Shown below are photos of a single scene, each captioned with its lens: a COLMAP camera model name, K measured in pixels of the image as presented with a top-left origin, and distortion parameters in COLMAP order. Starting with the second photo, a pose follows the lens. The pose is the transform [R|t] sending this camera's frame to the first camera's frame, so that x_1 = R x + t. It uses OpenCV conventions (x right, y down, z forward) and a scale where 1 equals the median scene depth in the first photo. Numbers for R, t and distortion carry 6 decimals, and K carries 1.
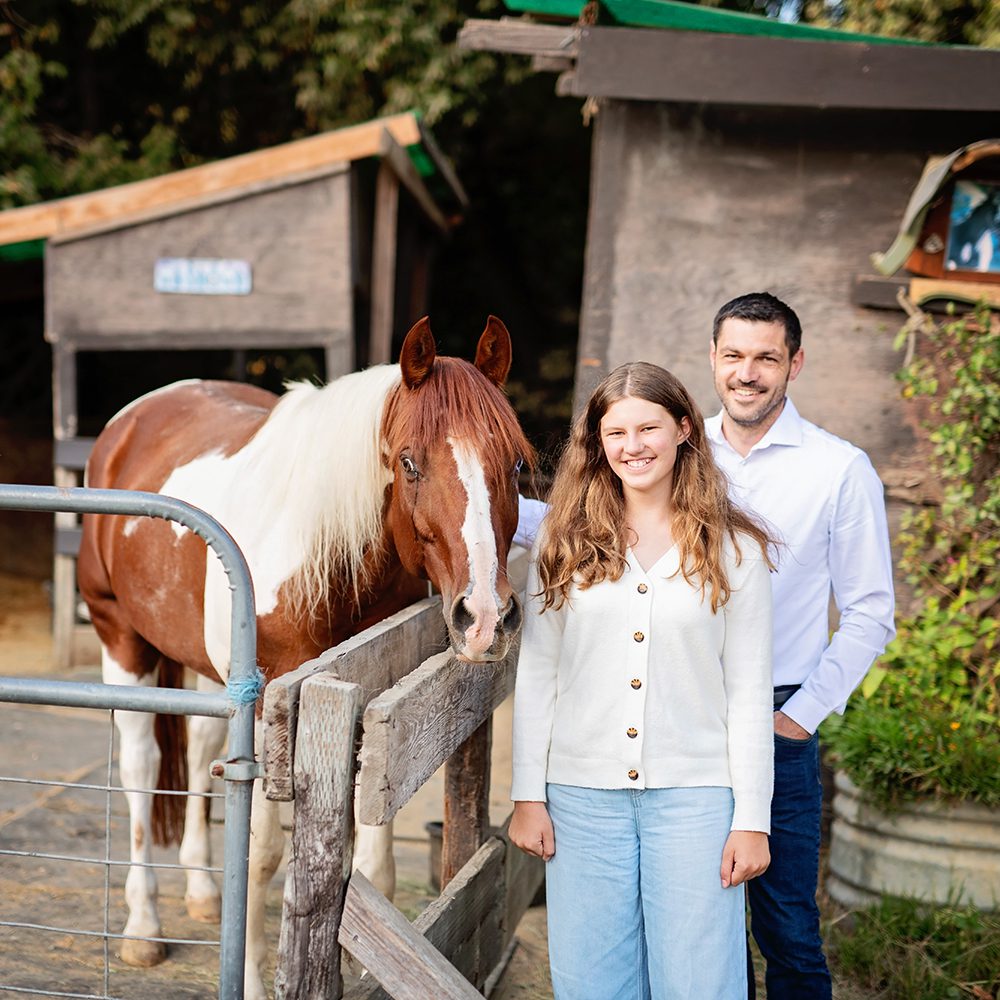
lens RADIAL K [[2161.5, 0, 478.7], [0, 2161.5, 500.4], [0, 0, 1]] dist [0.001597, -0.037467]
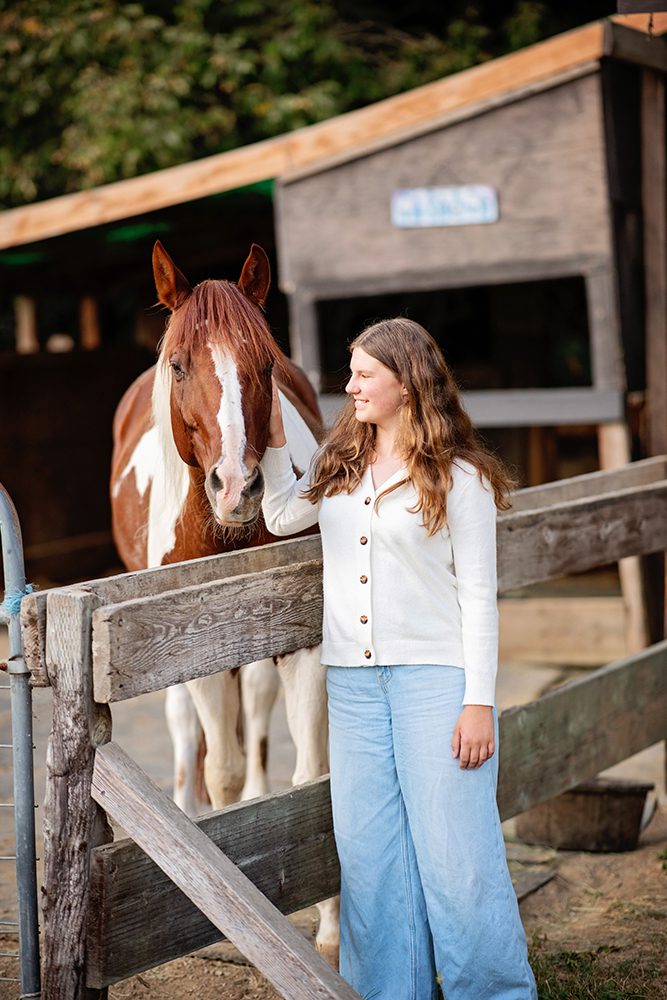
lens RADIAL K [[3057.2, 0, 333.5], [0, 3057.2, 500.0], [0, 0, 1]] dist [0.283715, 0.874398]
pose [[0.952503, -0.050166, -0.300367, 0.333789], [0.053730, 0.998549, 0.003611, 0.016644], [0.299750, -0.019578, 0.953817, -0.363411]]
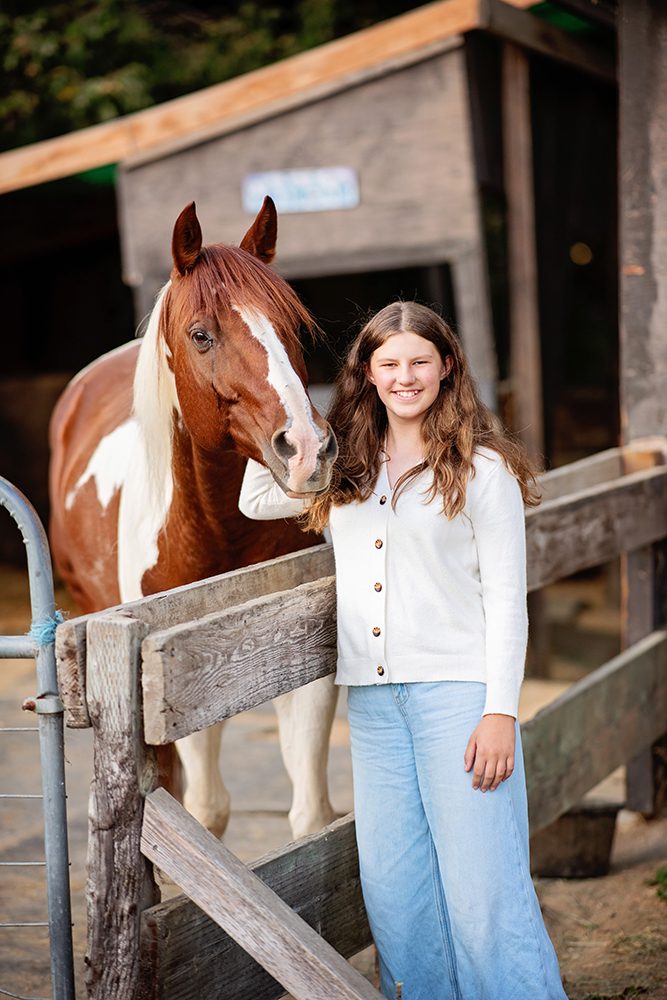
lens RADIAL K [[3057.2, 0, 333.5], [0, 3057.2, 500.0], [0, 0, 1]] dist [0.283715, 0.874398]
pose [[0.976462, -0.072342, -0.203198, 0.196479], [0.076127, 0.997039, 0.010865, 0.007453], [0.201810, -0.026078, 0.979077, -0.280971]]
